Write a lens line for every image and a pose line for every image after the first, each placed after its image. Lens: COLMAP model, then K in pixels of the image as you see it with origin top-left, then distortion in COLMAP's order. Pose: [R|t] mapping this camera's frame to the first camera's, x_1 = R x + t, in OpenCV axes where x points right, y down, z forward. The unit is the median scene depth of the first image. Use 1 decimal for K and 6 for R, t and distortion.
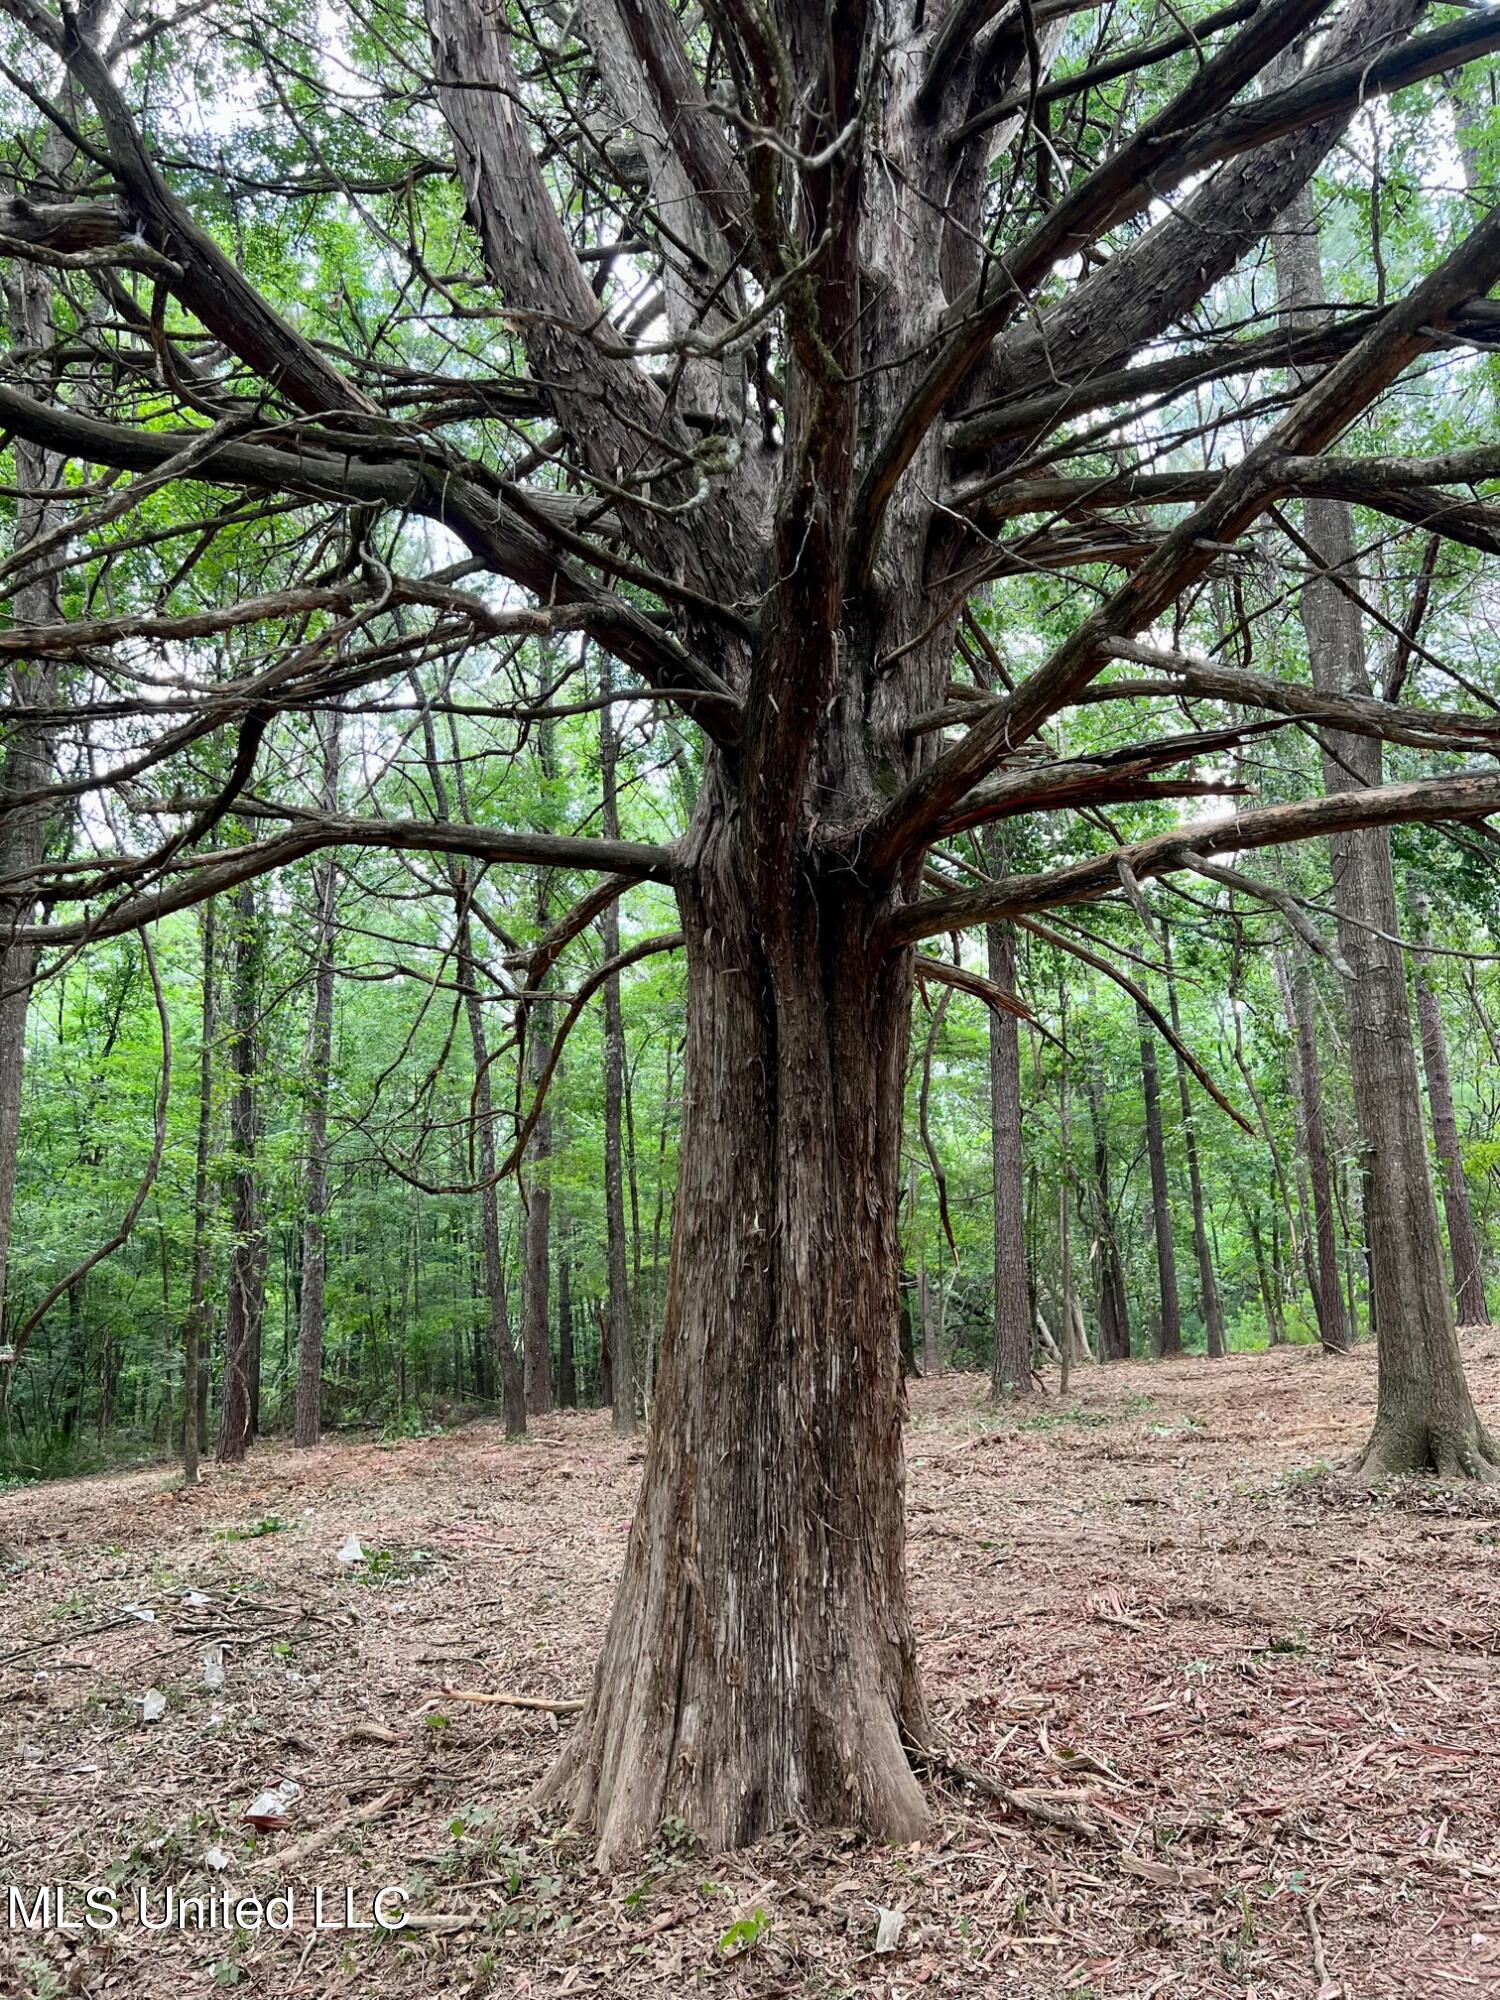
lens RADIAL K [[1526.7, 0, 745.6], [0, 1526.7, 996.9], [0, 0, 1]] dist [0.020512, -0.021801]
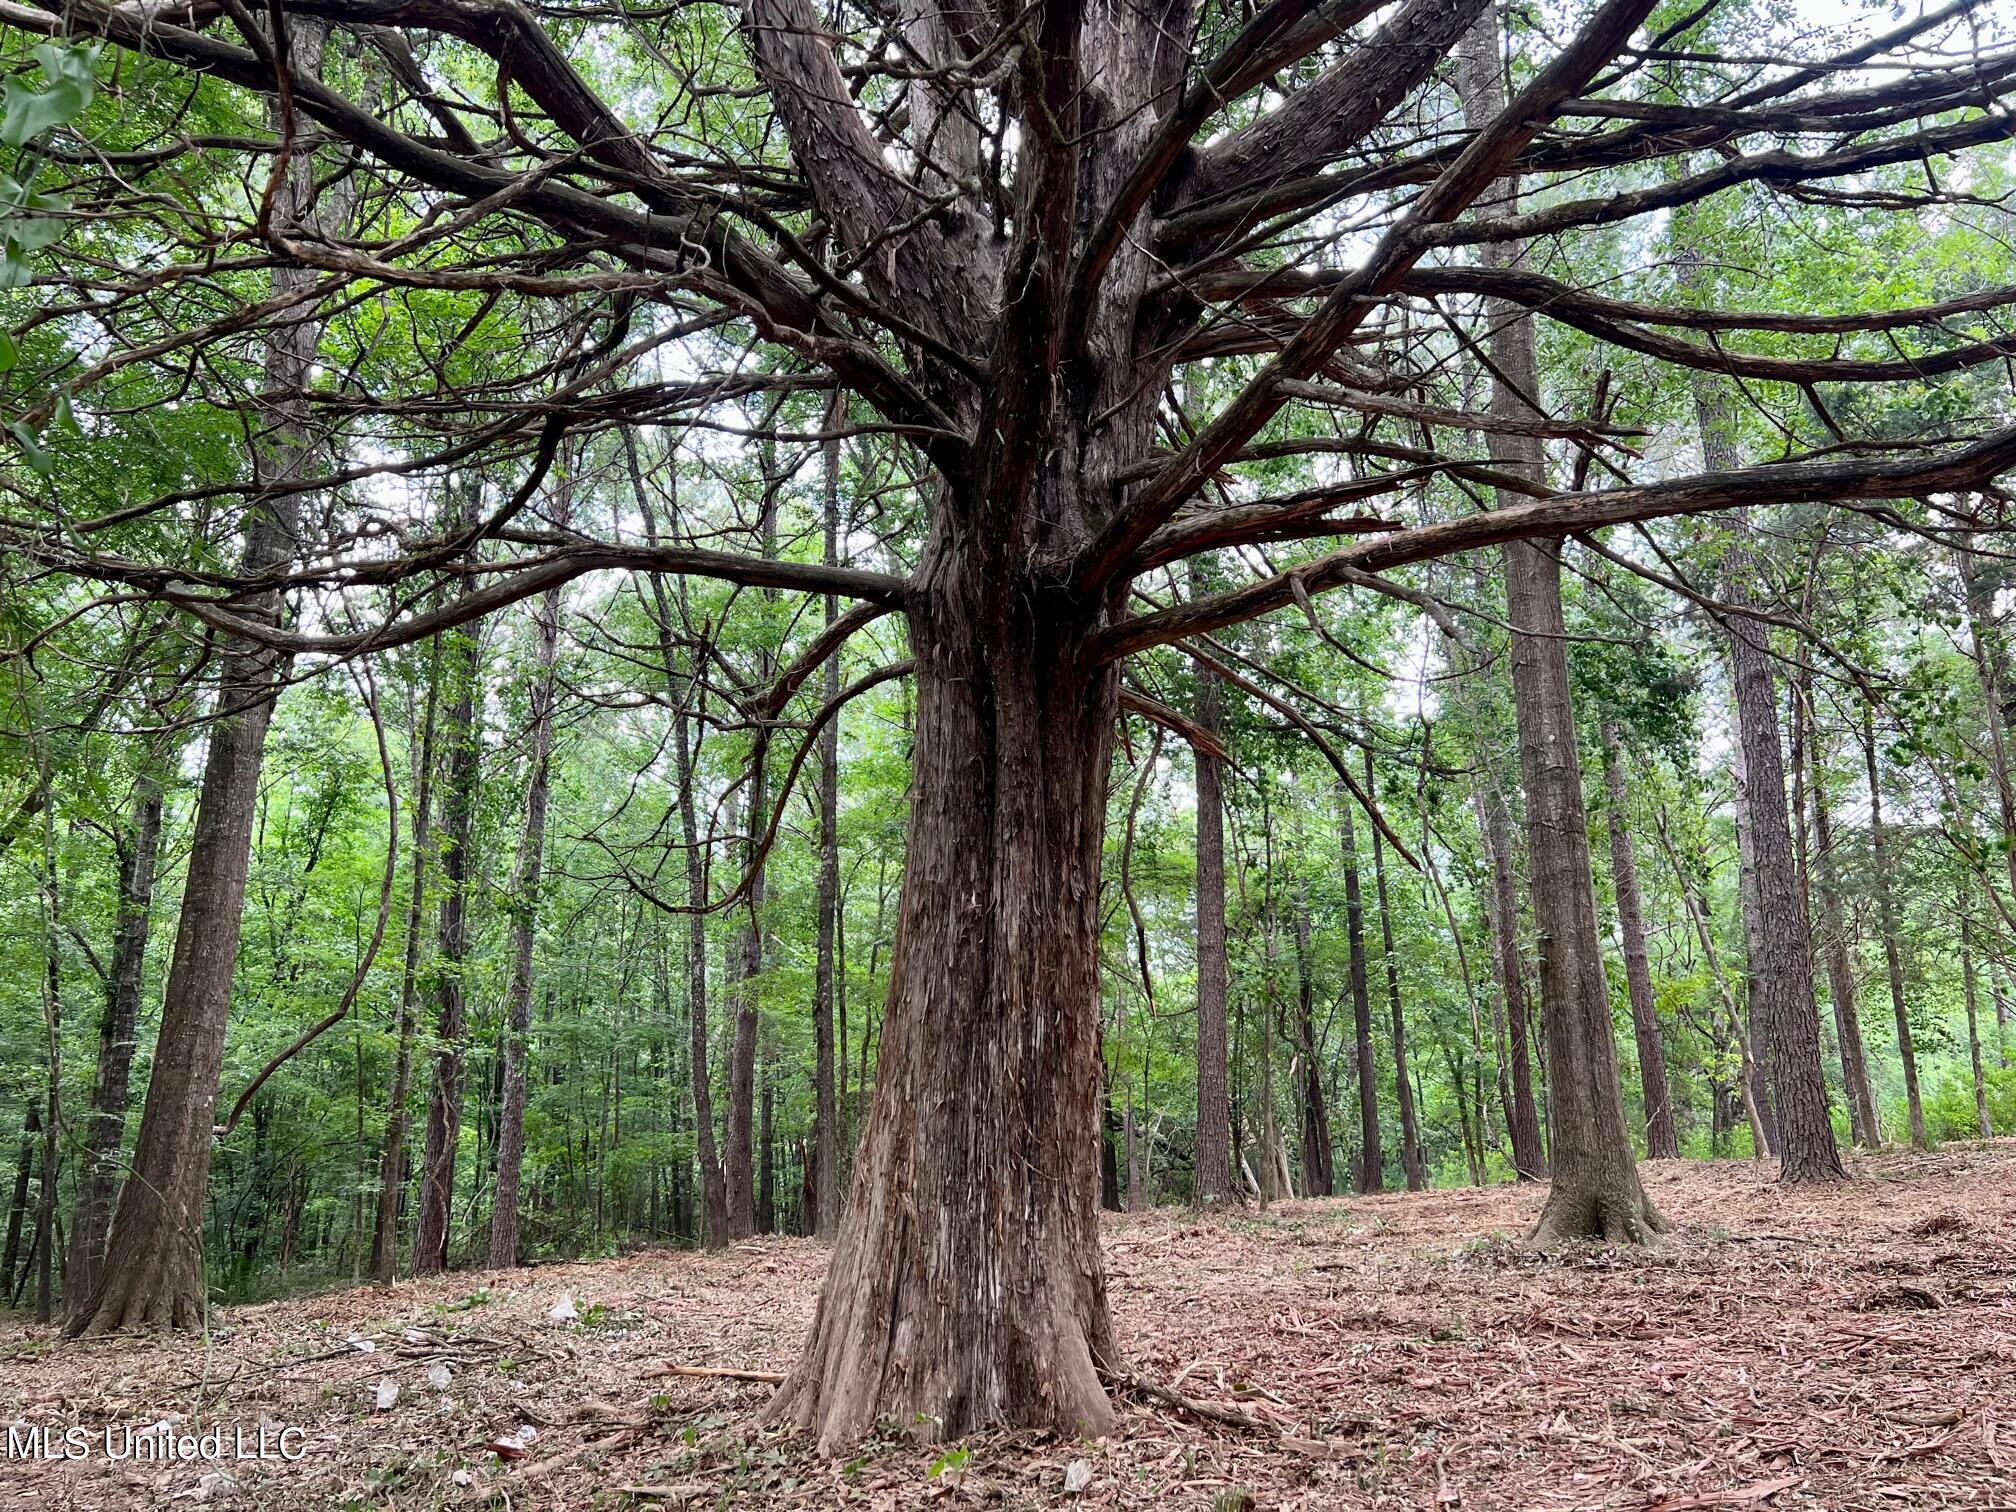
lens RADIAL K [[1538.9, 0, 1019.9], [0, 1538.9, 764.8], [0, 0, 1]] dist [0.020512, -0.021801]
pose [[0.998903, 0.024908, 0.039660, -0.004944], [-0.022721, 0.998245, -0.054686, 0.087211], [-0.040953, 0.053725, 0.997716, -0.112213]]
